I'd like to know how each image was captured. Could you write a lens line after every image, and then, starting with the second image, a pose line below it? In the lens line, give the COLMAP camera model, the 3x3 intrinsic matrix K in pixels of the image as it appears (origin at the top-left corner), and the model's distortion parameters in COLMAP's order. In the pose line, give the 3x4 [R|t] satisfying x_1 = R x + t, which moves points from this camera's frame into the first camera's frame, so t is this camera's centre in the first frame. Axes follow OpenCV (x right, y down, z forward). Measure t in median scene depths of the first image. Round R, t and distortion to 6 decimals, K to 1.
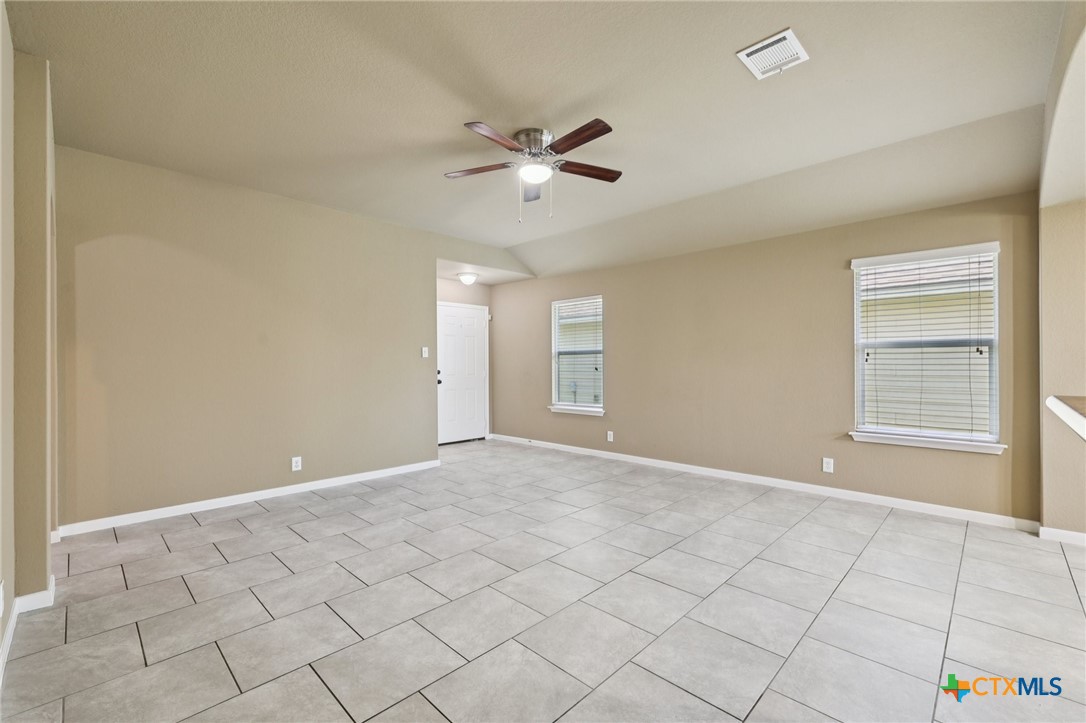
lens RADIAL K [[464.1, 0, 541.8], [0, 464.1, 360.4], [0, 0, 1]] dist [-0.003142, -0.000182]
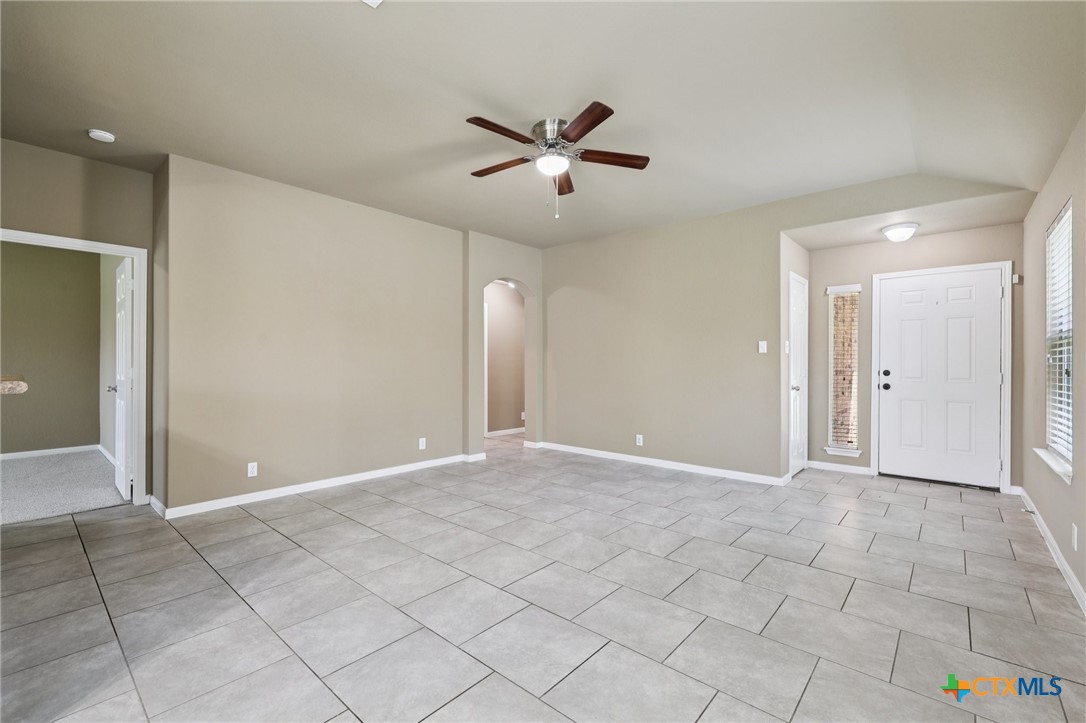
lens RADIAL K [[464.1, 0, 546.0], [0, 464.1, 362.4], [0, 0, 1]] dist [-0.003142, -0.000182]
pose [[0.057890, 0.002953, -0.998319, 0.907625], [0.002558, 0.999992, 0.003107, 0.011396], [0.998320, -0.002733, 0.057882, 0.870717]]
